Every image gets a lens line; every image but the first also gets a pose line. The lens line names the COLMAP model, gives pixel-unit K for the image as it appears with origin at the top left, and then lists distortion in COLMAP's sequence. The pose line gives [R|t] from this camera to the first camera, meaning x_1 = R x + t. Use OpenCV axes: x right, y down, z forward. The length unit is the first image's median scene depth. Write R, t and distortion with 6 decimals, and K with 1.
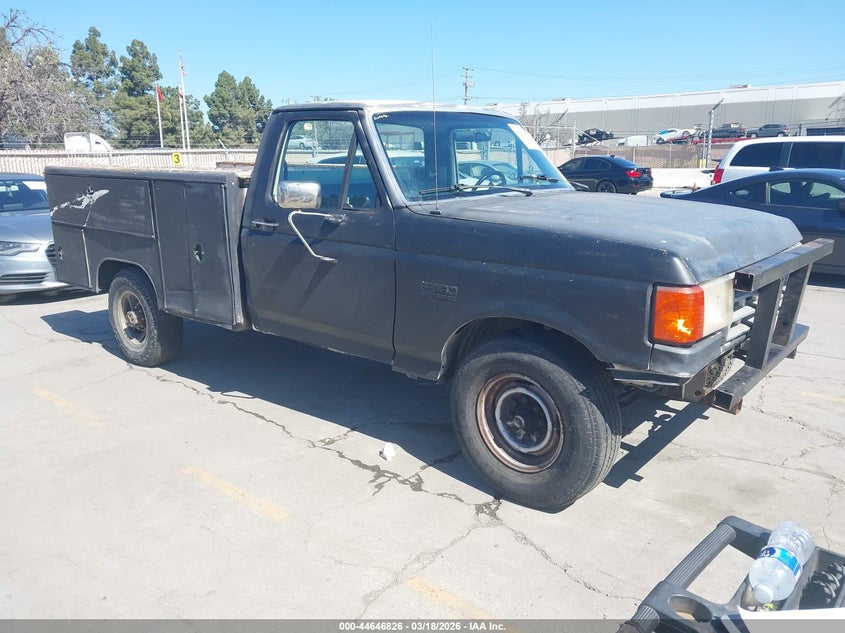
lens RADIAL K [[685.1, 0, 422.5], [0, 685.1, 316.5], [0, 0, 1]] dist [-0.007941, -0.012960]
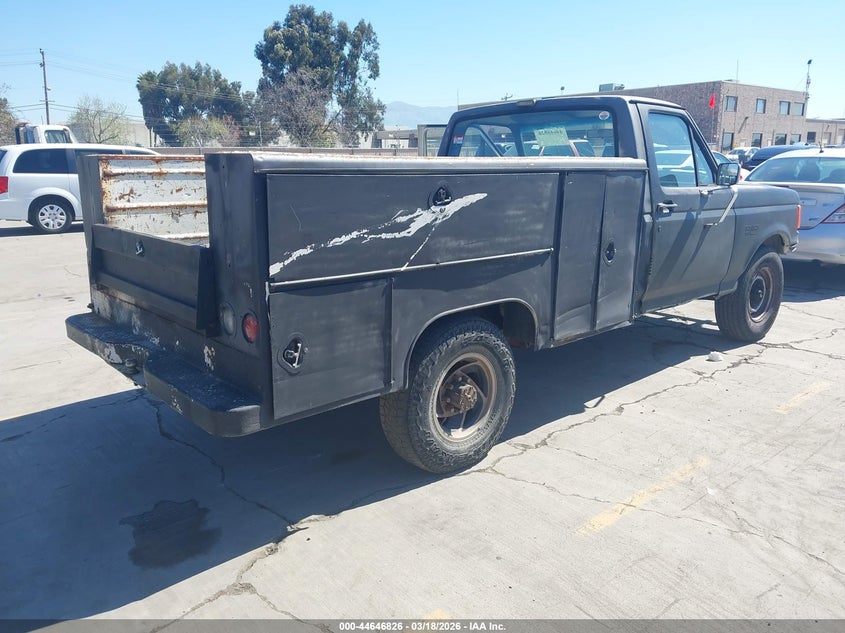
lens RADIAL K [[685.1, 0, 422.5], [0, 685.1, 316.5], [0, 0, 1]] dist [-0.007941, -0.012960]
pose [[0.140046, -0.220181, 0.965354, -1.130092], [0.234614, 0.954576, 0.183687, -0.214236], [-0.961948, 0.200761, 0.185342, 1.001959]]
